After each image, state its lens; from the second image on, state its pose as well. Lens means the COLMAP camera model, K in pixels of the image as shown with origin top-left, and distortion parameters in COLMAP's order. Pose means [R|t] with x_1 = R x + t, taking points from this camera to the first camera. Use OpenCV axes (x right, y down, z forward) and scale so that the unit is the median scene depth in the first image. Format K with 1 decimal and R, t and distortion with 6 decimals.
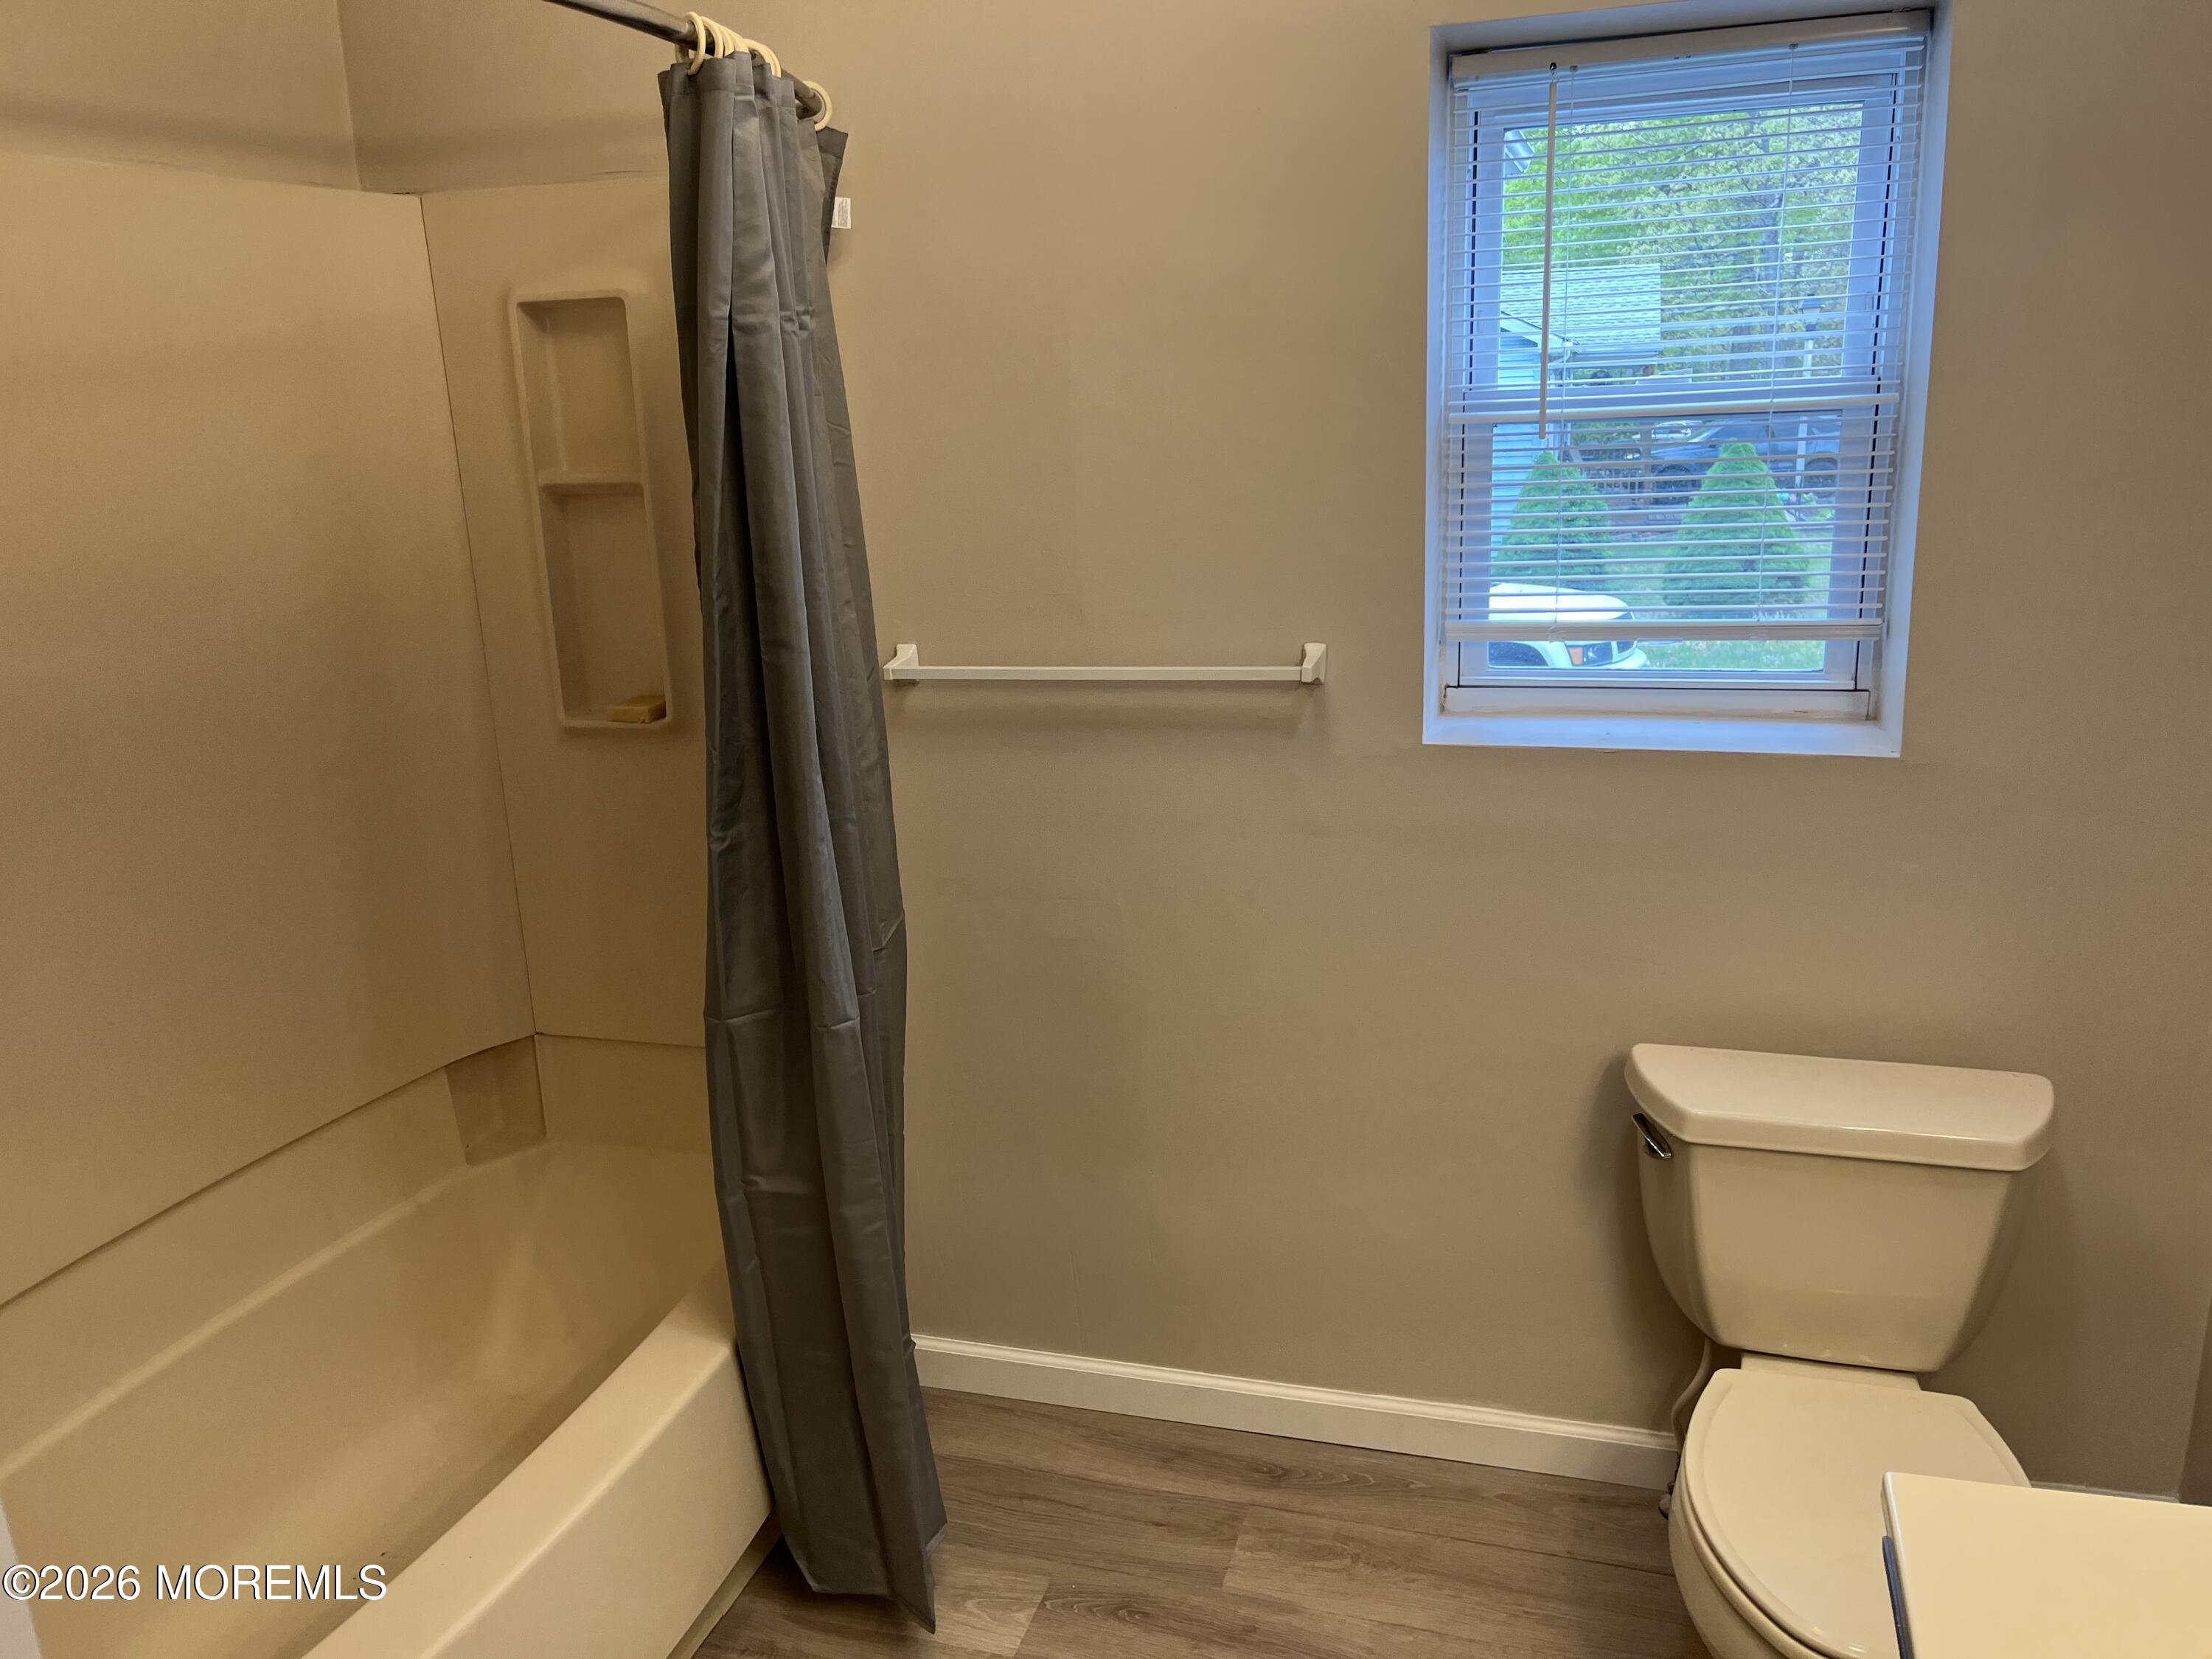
lens RADIAL K [[1664.4, 0, 1093.2], [0, 1664.4, 849.4], [0, 0, 1]] dist [0.048693, -0.063076]
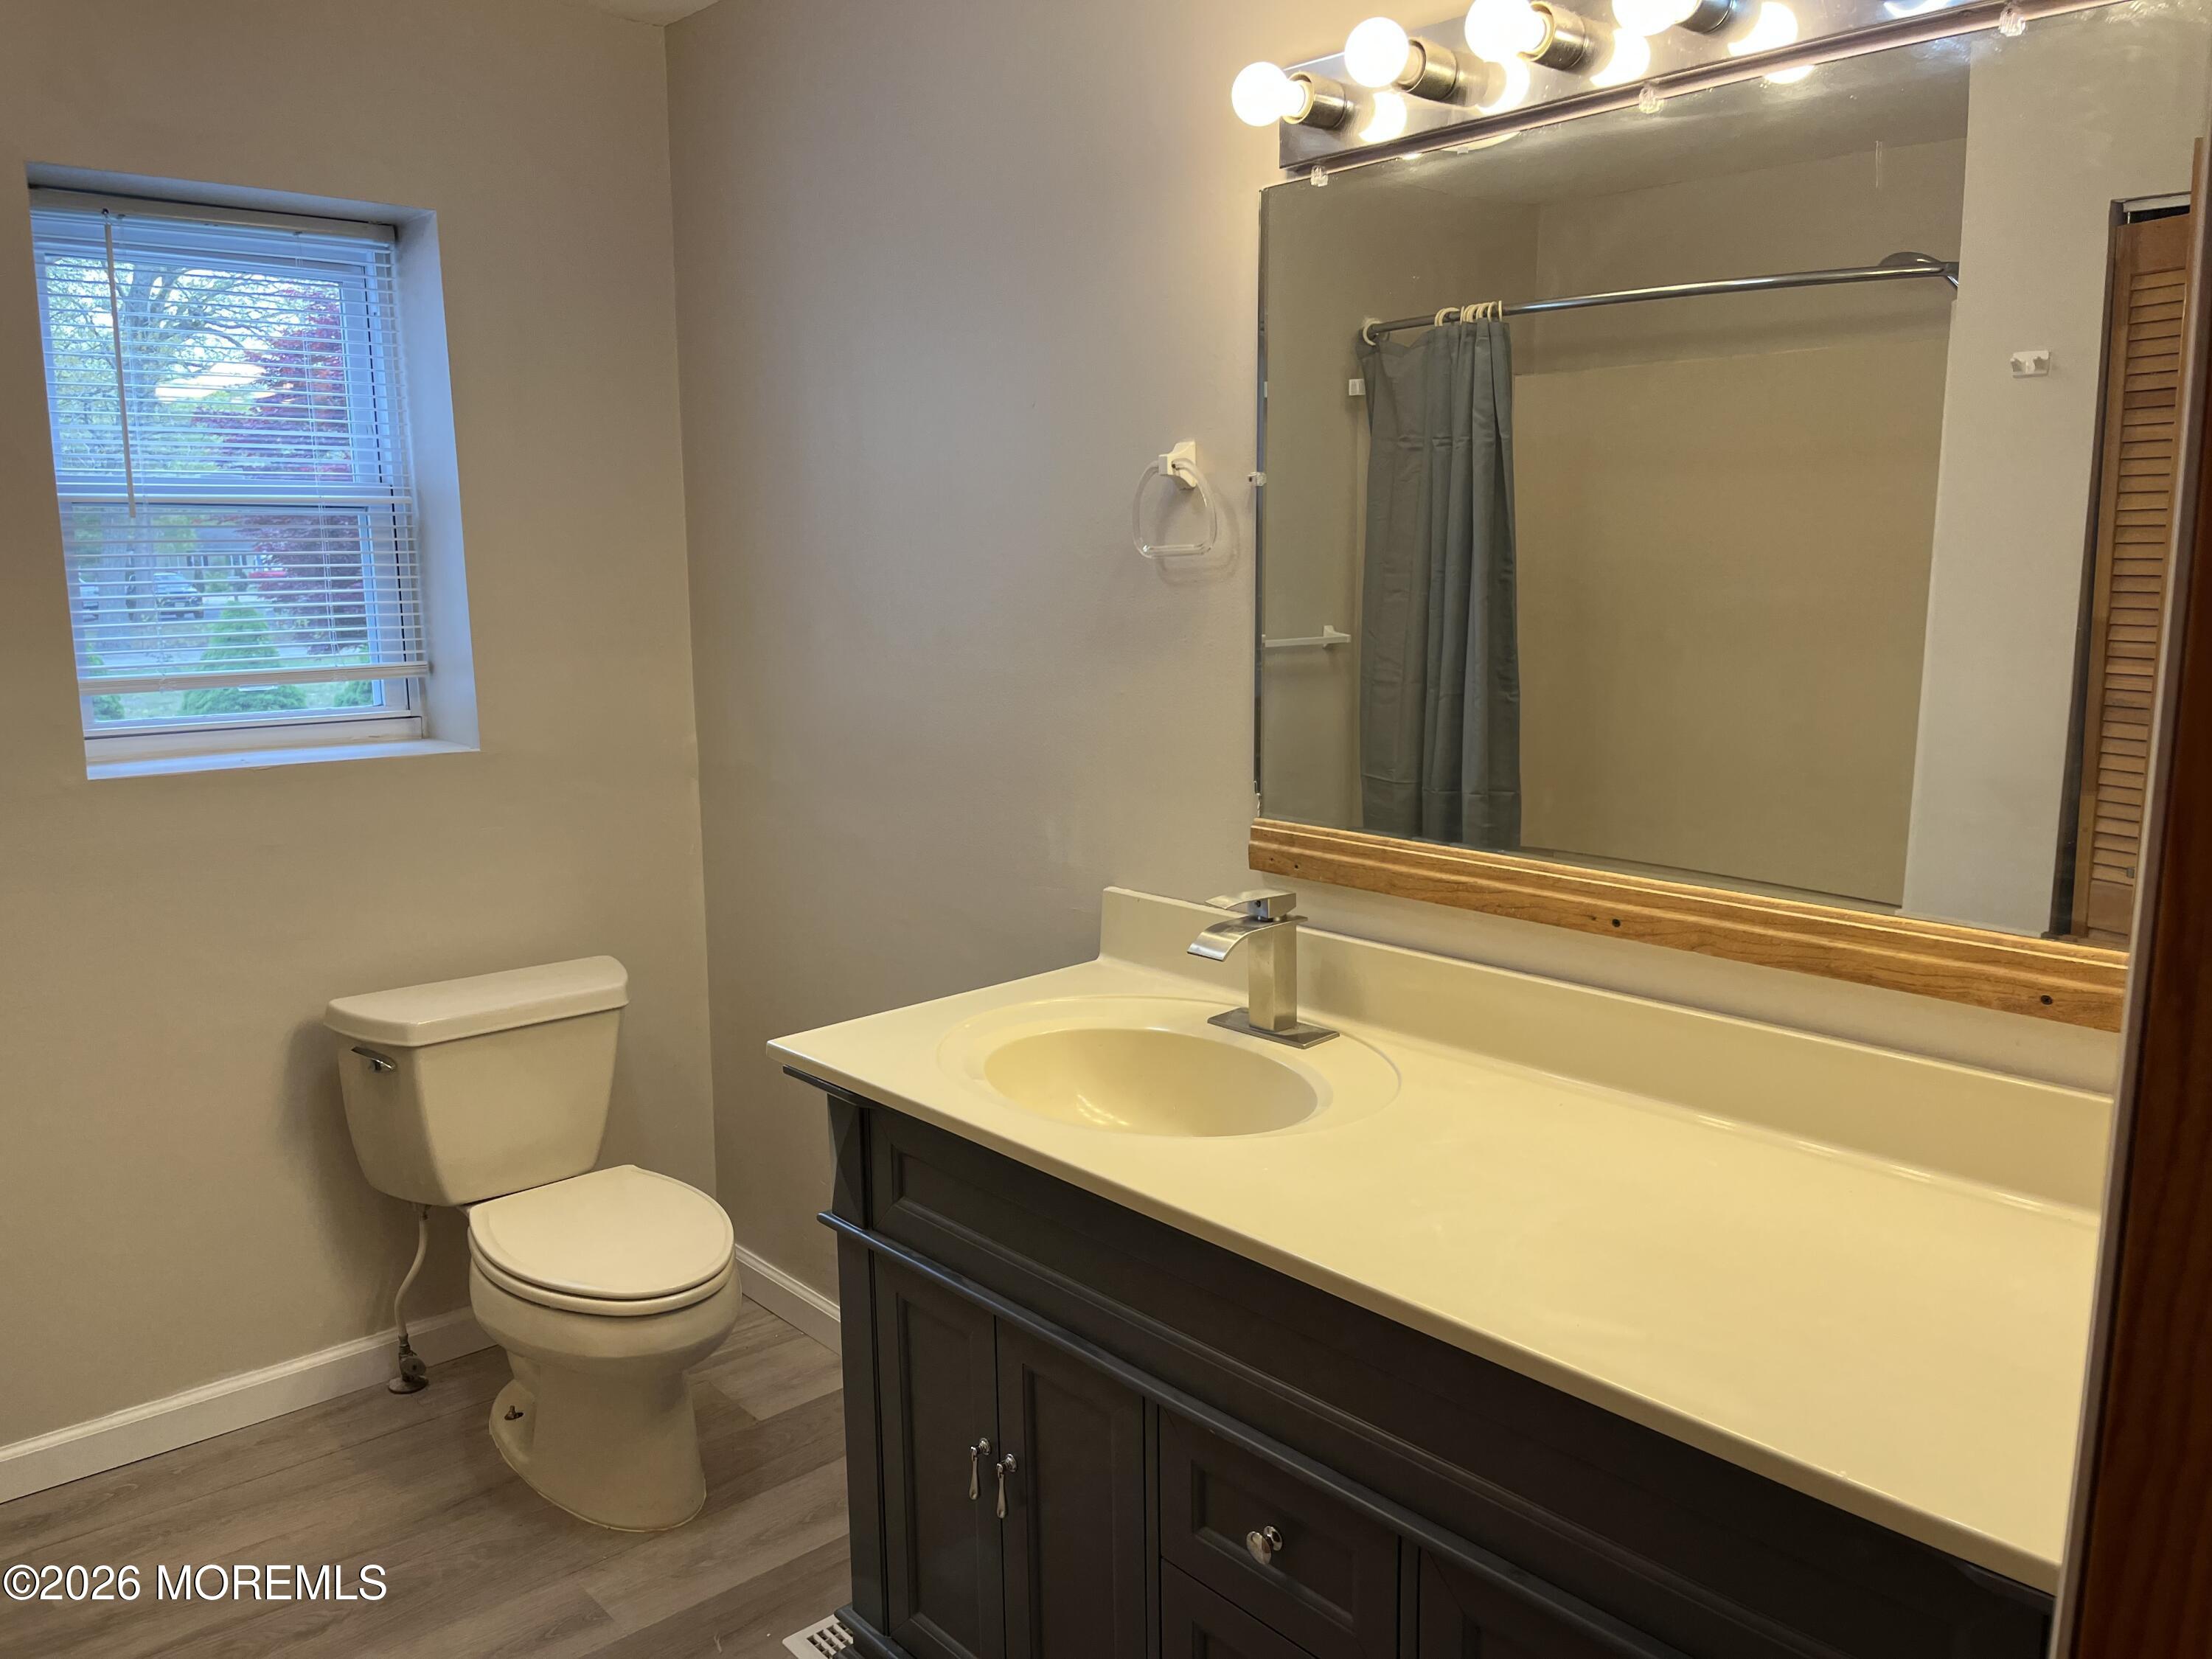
lens RADIAL K [[1664.4, 0, 1093.2], [0, 1664.4, 849.4], [0, 0, 1]] dist [0.048693, -0.063076]
pose [[0.529266, -0.120661, 0.839832, -0.405152], [0.201333, 0.979425, 0.013835, 0.103551], [-0.824222, 0.161763, 0.542670, -0.156053]]
